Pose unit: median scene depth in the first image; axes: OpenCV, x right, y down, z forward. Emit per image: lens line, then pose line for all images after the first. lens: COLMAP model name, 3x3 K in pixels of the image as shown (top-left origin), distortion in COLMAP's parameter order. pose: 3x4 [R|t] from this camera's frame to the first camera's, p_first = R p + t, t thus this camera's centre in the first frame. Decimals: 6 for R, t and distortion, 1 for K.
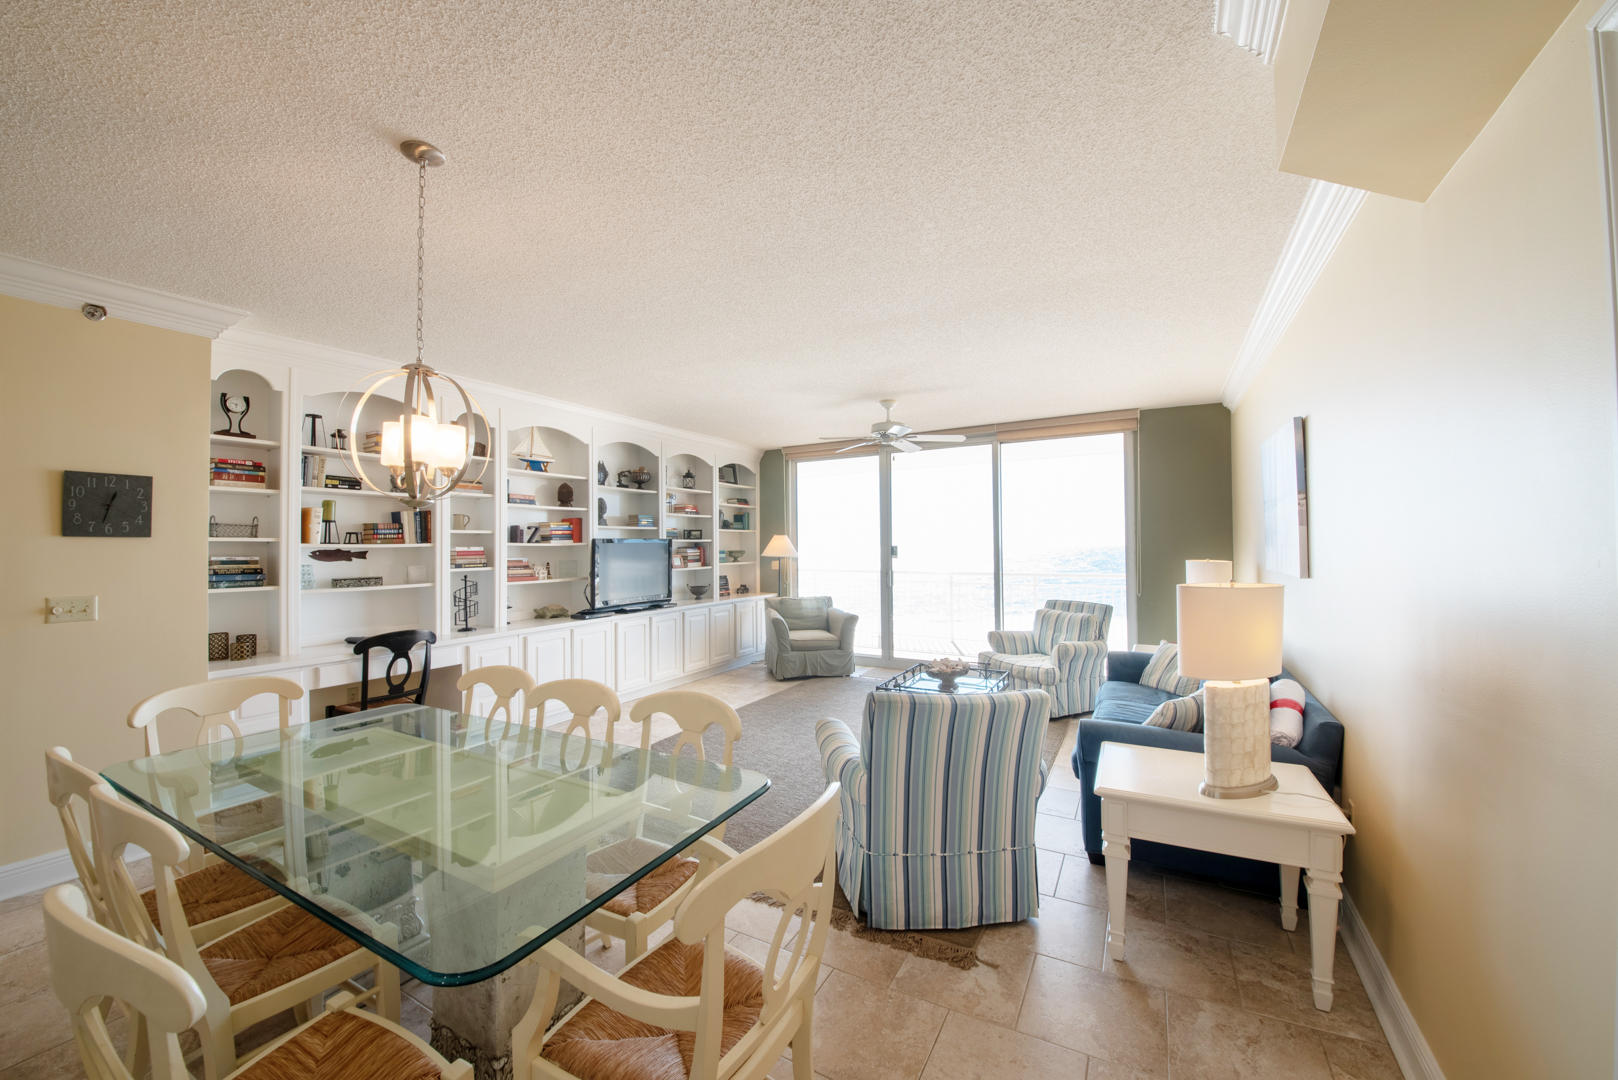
lens RADIAL K [[602.5, 0, 805.0], [0, 602.5, 537.9], [0, 0, 1]] dist [-0.000072, -0.000038]
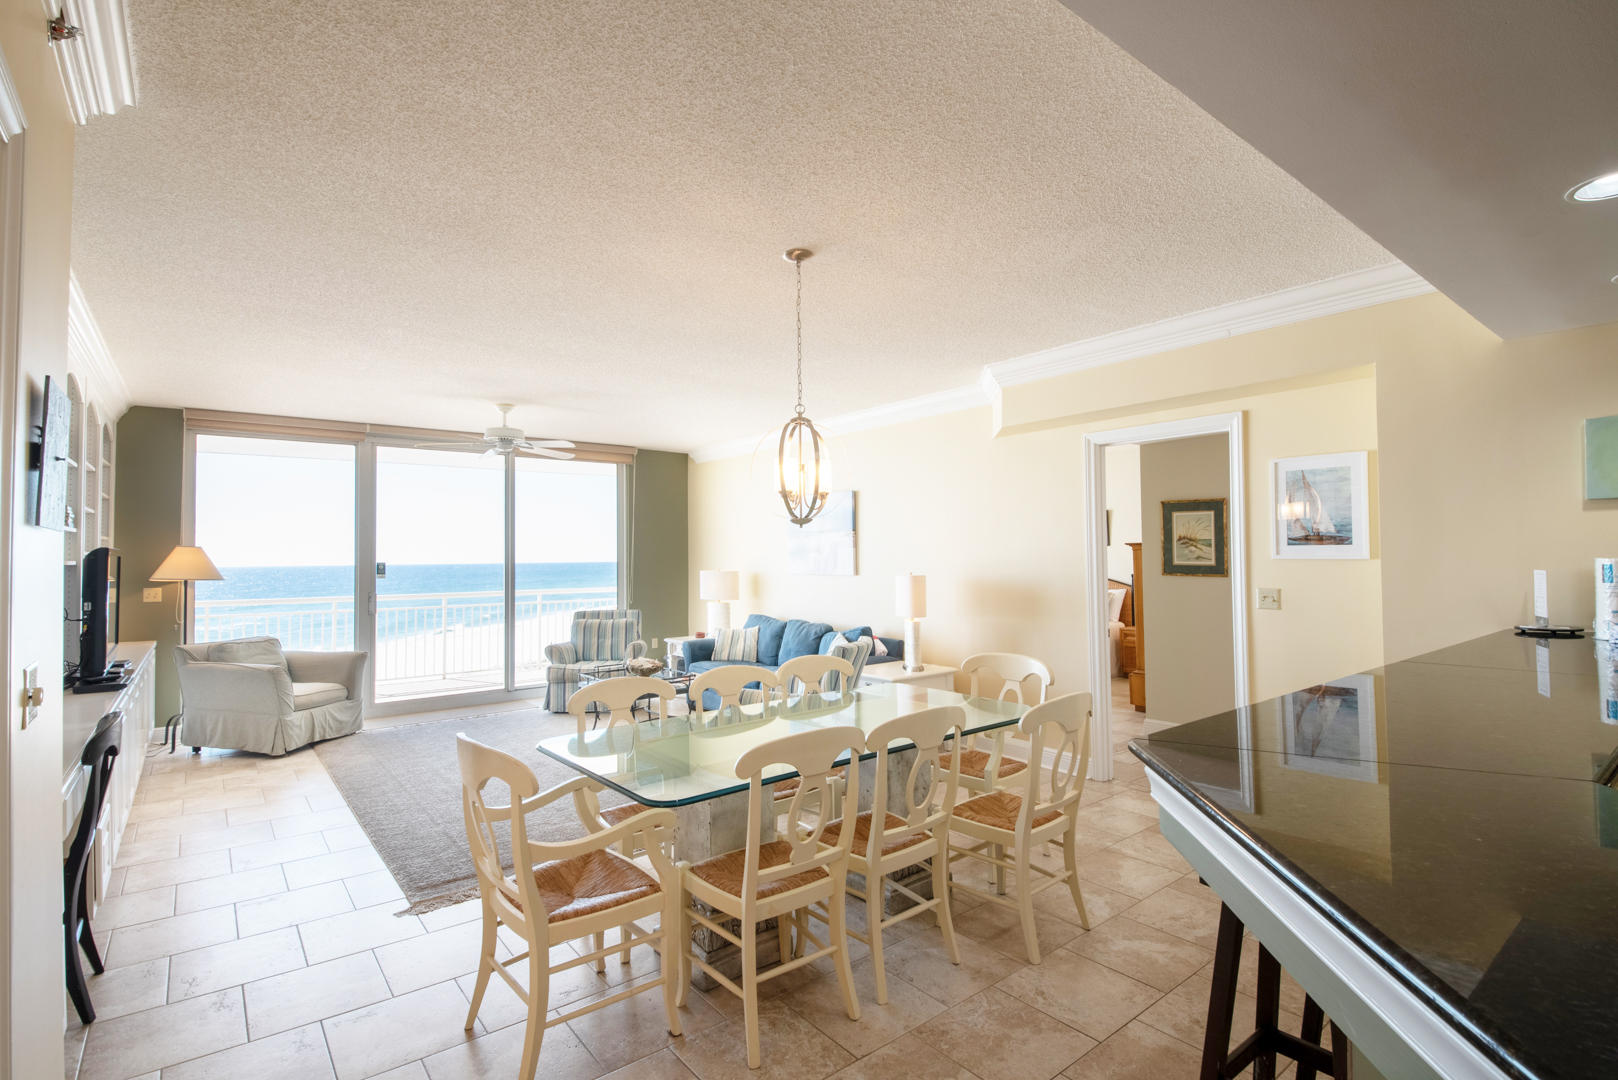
lens RADIAL K [[748.8, 0, 810.2], [0, 748.8, 531.6], [0, 0, 1]] dist [-0.000456, -0.000448]
pose [[0.354534, 0.036595, 0.934327, -0.956936], [-0.004382, 0.999288, -0.037477, 0.011740], [-0.935033, 0.009193, 0.354442, 0.190569]]
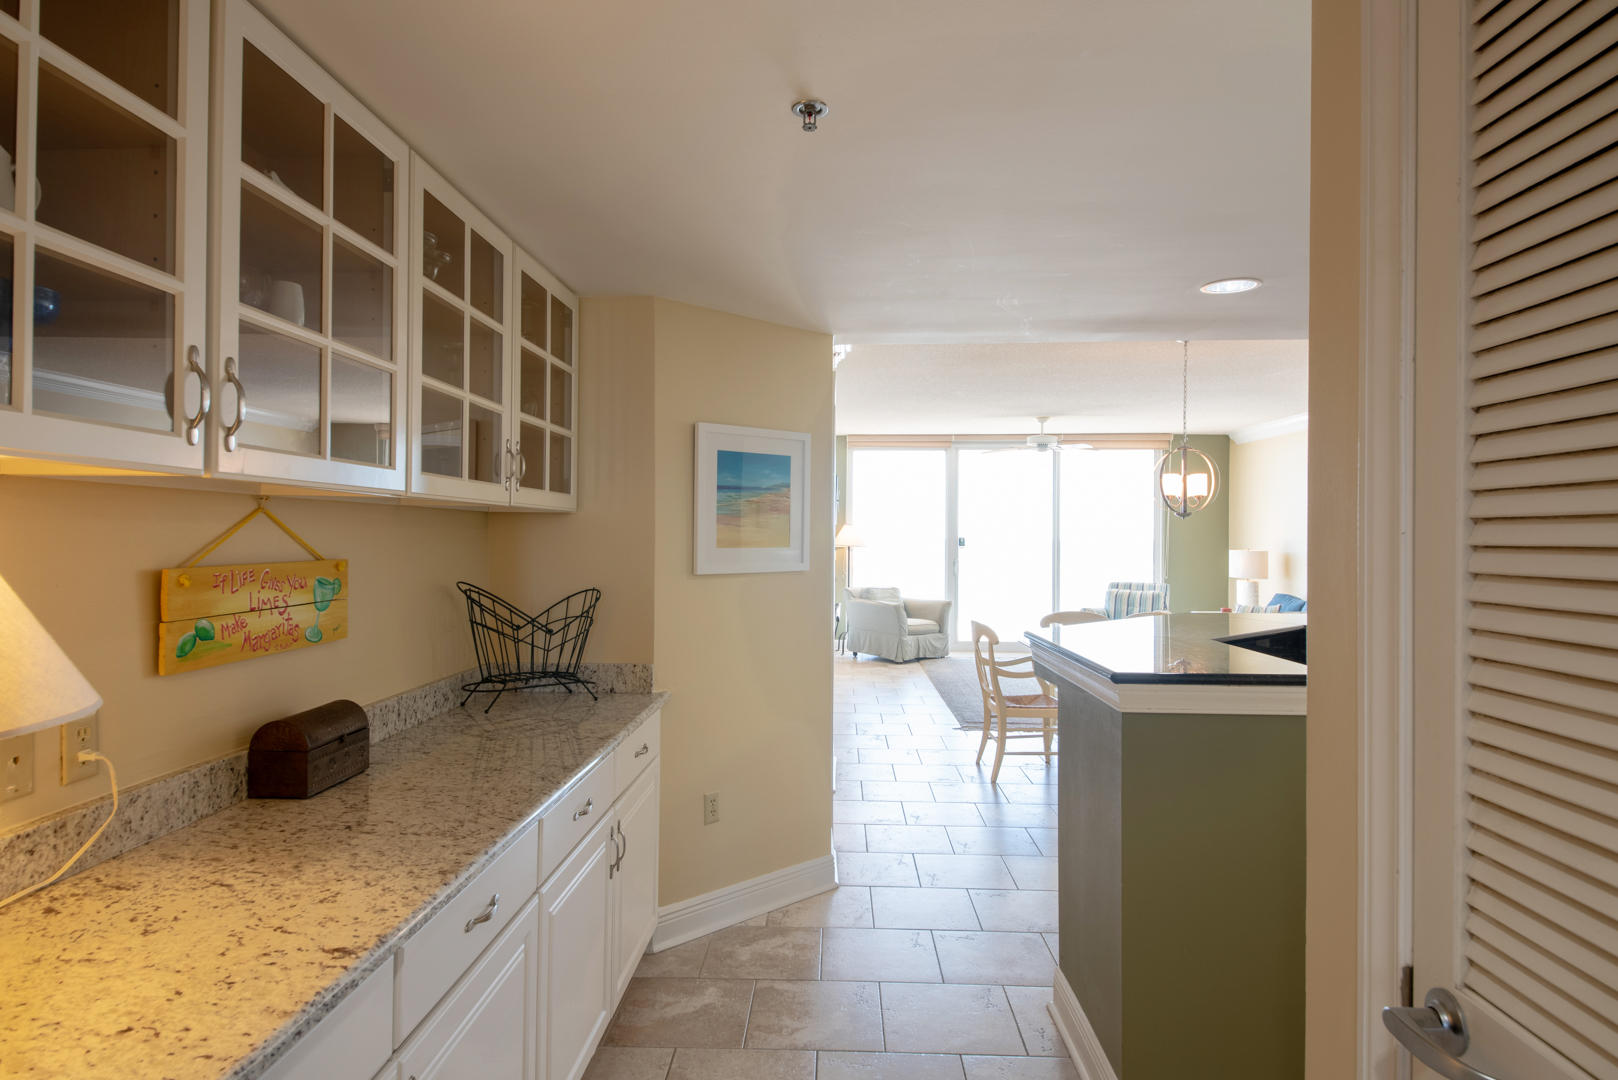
lens RADIAL K [[929.3, 0, 813.1], [0, 929.3, 535.4], [0, 0, 1]] dist [-0.001435, 0.000077]
pose [[0.875472, 0.013662, 0.483075, -1.439983], [-0.020486, 0.999751, 0.008853, 0.003492], [-0.482834, -0.017646, 0.875534, -0.506105]]
